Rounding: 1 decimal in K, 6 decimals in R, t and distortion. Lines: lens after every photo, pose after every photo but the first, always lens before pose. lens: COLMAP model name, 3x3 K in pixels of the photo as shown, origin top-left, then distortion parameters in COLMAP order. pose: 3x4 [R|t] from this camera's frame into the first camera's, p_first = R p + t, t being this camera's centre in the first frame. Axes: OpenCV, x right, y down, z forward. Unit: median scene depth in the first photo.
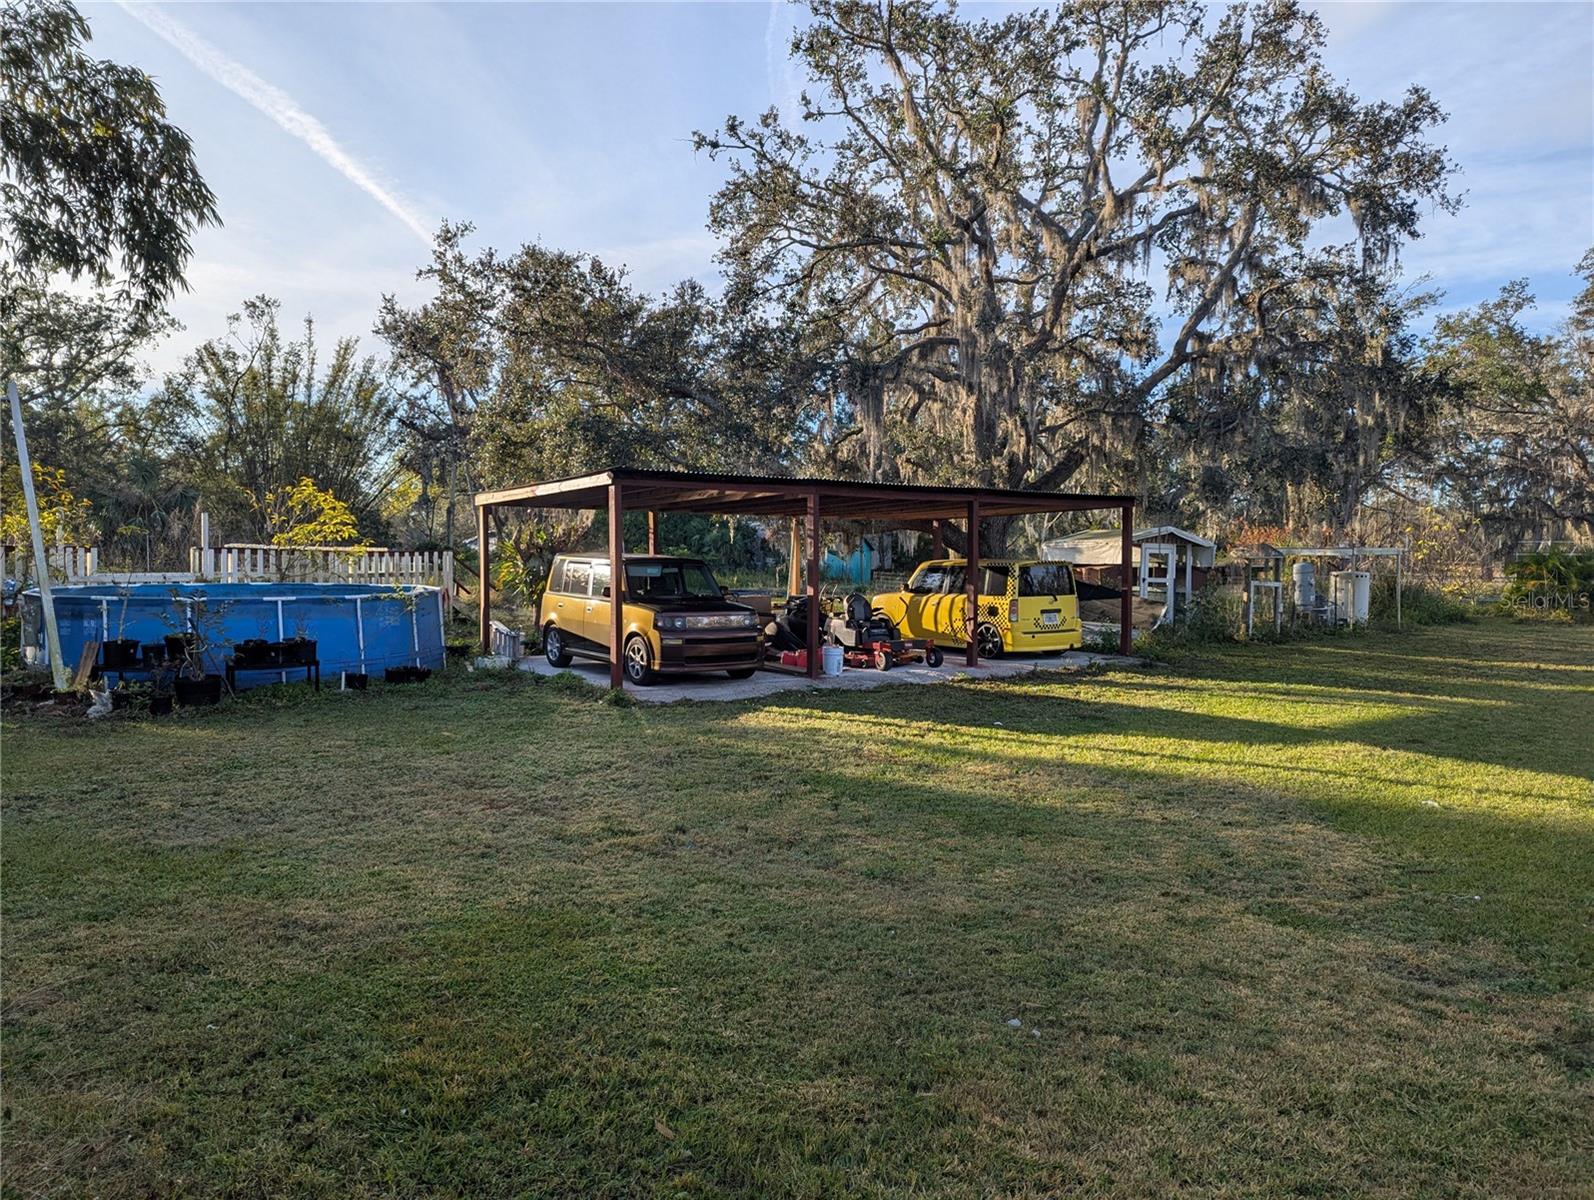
lens RADIAL K [[1042.0, 0, 793.8], [0, 1042.0, 628.2], [0, 0, 1]] dist [0.003056, -0.026899]
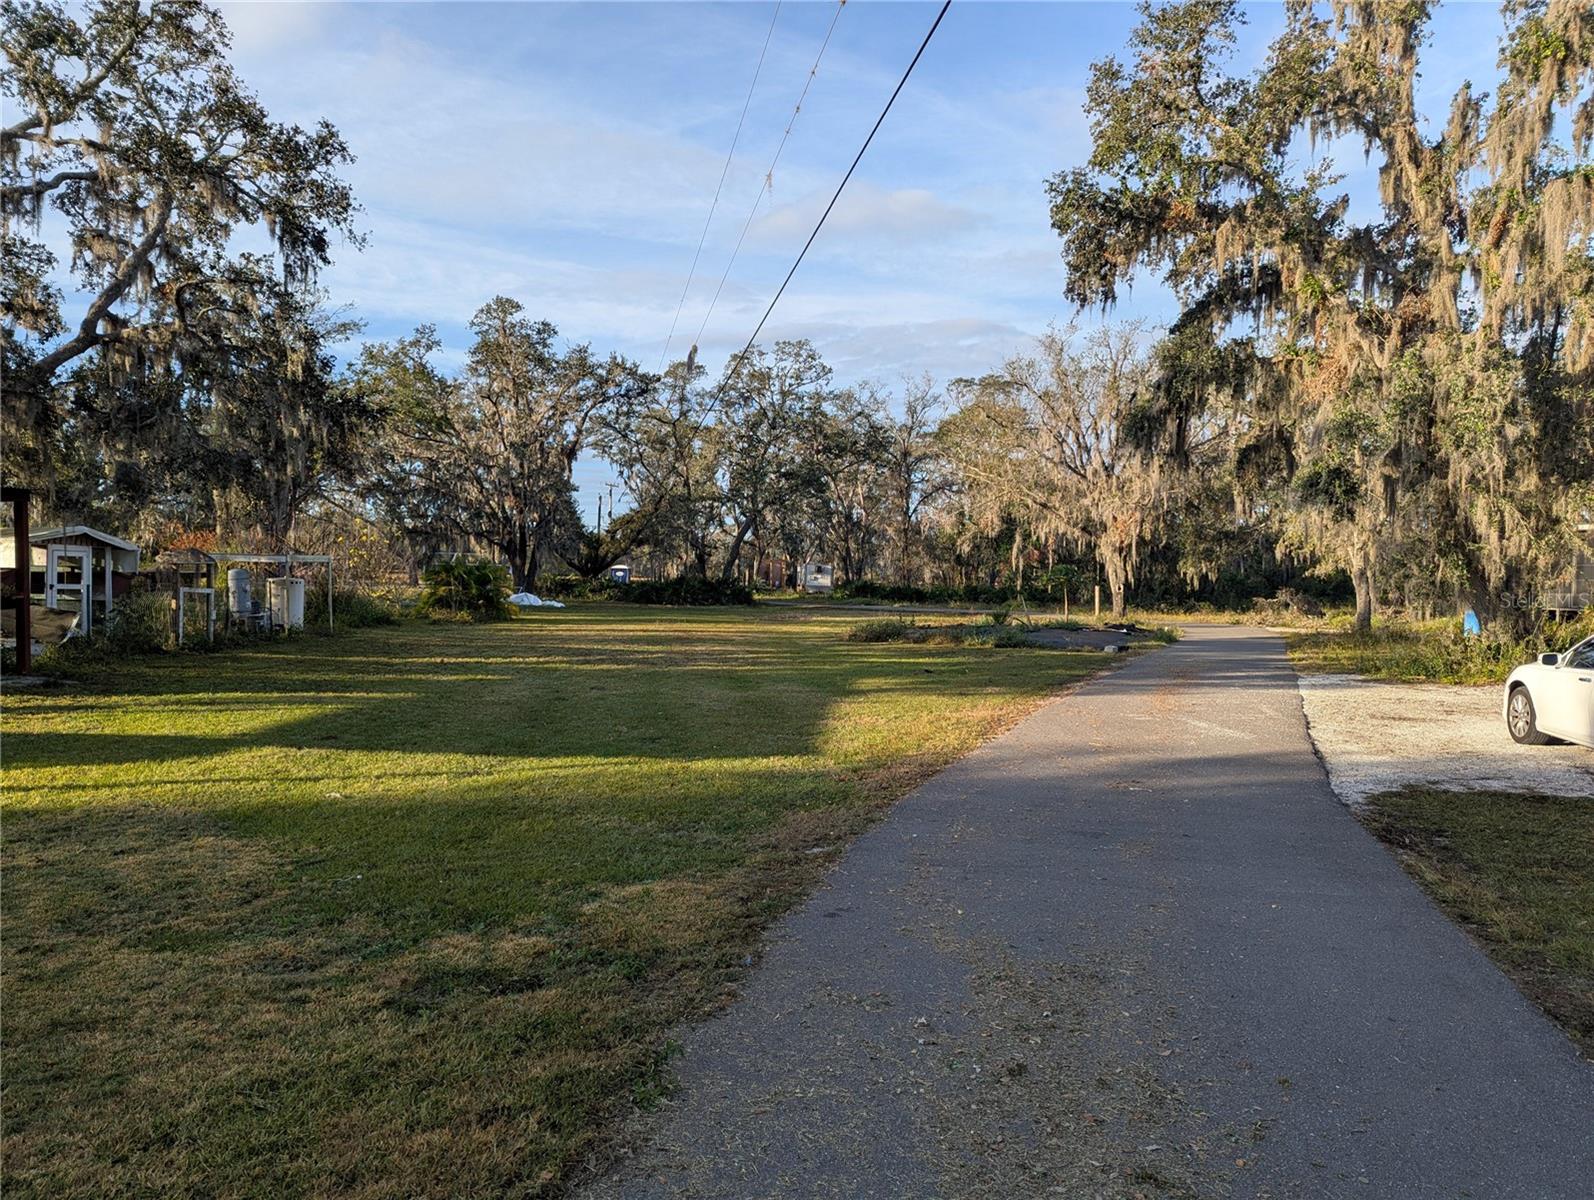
lens RADIAL K [[1042.3, 0, 774.2], [0, 1042.3, 629.4], [0, 0, 1]] dist [0.002790, -0.031190]
pose [[0.610626, -0.033318, 0.791218, 0.042312], [0.037610, 0.999207, 0.013050, 0.001630], [-0.791026, 0.021789, 0.611395, -0.010946]]
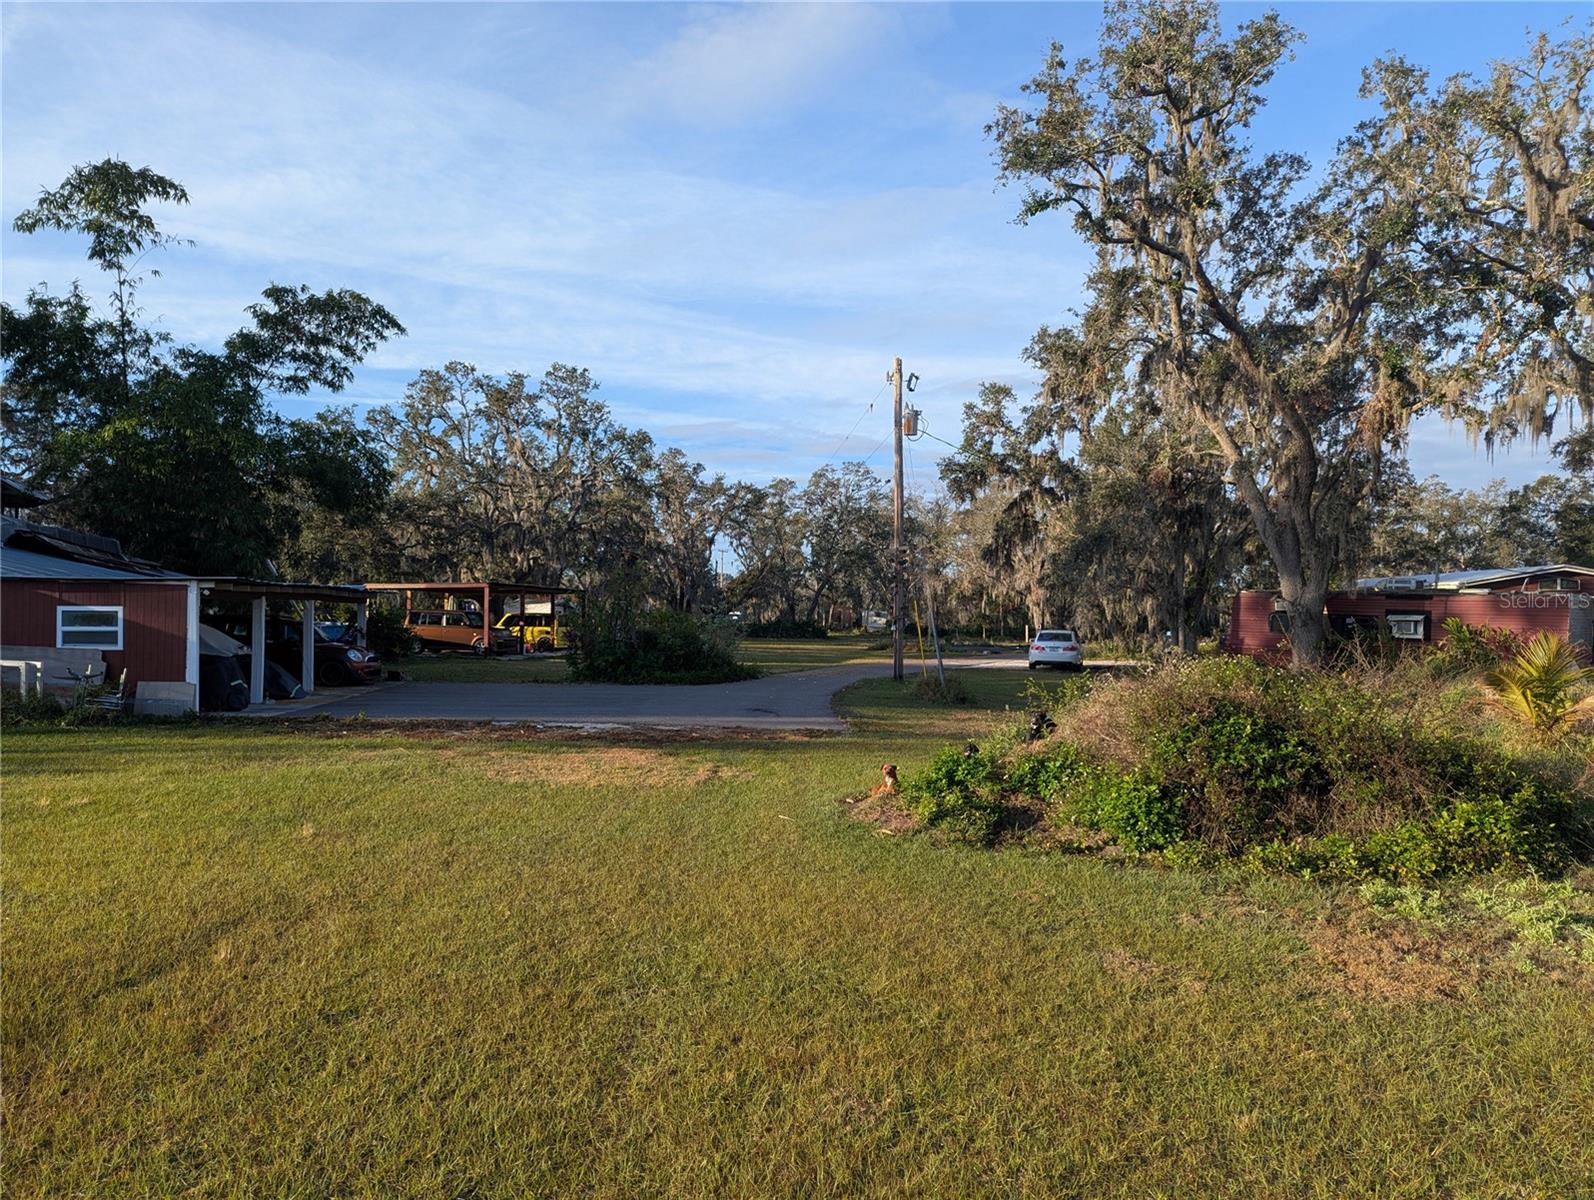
lens RADIAL K [[1042.3, 0, 774.2], [0, 1042.3, 629.4], [0, 0, 1]] dist [0.002790, -0.031190]
pose [[0.670813, 0.002463, 0.741622, -2.068034], [0.033376, 0.998881, -0.033506, 0.131766], [-0.740875, 0.047228, 0.669981, -1.784908]]
